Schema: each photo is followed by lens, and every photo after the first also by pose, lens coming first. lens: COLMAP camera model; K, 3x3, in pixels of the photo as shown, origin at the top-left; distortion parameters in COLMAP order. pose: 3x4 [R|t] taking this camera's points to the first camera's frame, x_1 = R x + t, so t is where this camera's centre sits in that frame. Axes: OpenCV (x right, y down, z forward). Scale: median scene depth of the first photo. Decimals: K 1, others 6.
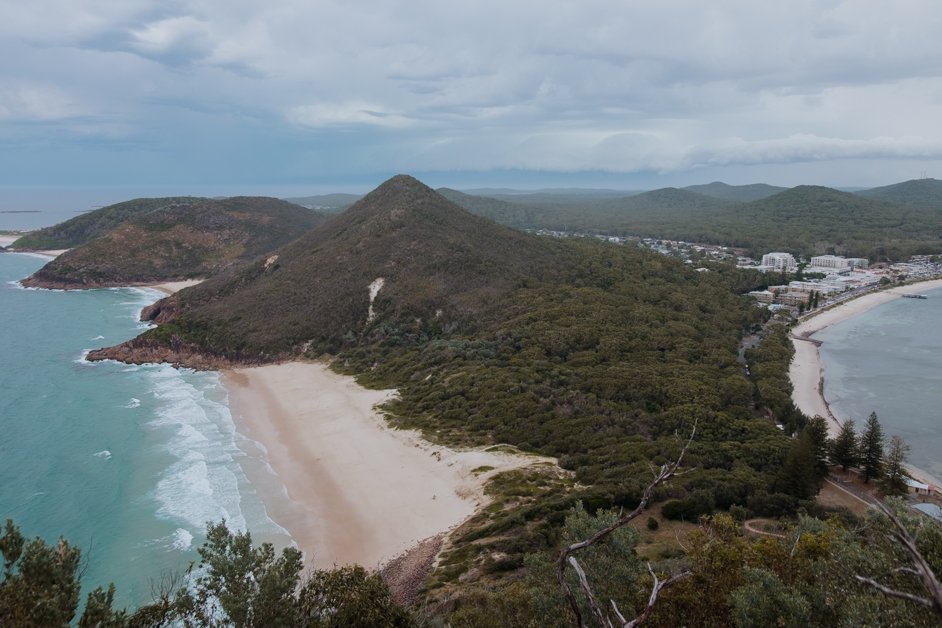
lens RADIAL K [[743.4, 0, 463.9], [0, 743.4, 317.0], [0, 0, 1]] dist [-0.025242, 0.000357]
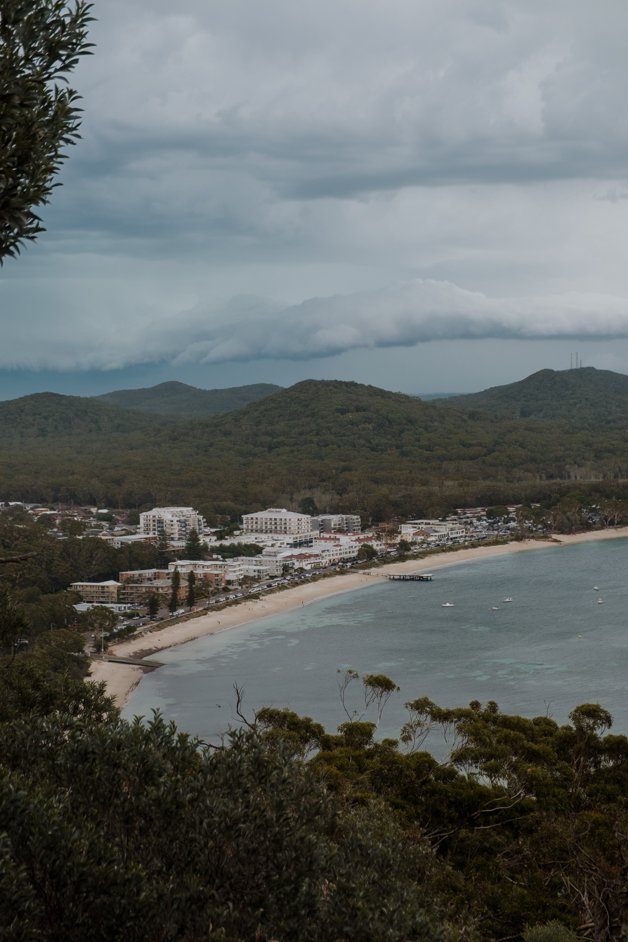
lens RADIAL K [[1839.8, 0, 373.6], [0, 1839.8, 471.1], [0, 0, 1]] dist [-0.017517, 0.010162]
pose [[0.931845, -0.025834, 0.361935, 0.156402], [0.077338, 0.988683, -0.128547, 0.065246], [-0.354518, 0.147777, 0.923298, -0.167517]]
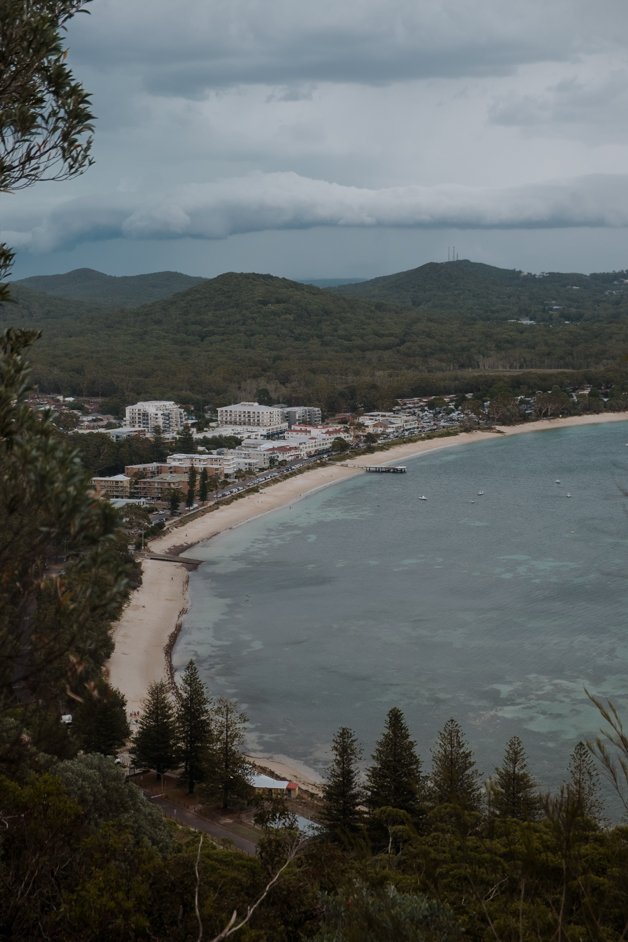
lens RADIAL K [[1632.7, 0, 337.2], [0, 1632.7, 470.5], [0, 0, 1]] dist [0.009194, -0.046597]
pose [[0.900713, -0.053228, 0.431141, 0.067211], [0.079231, 0.995947, -0.042567, 0.023170], [-0.427128, 0.072500, 0.901280, -0.077326]]
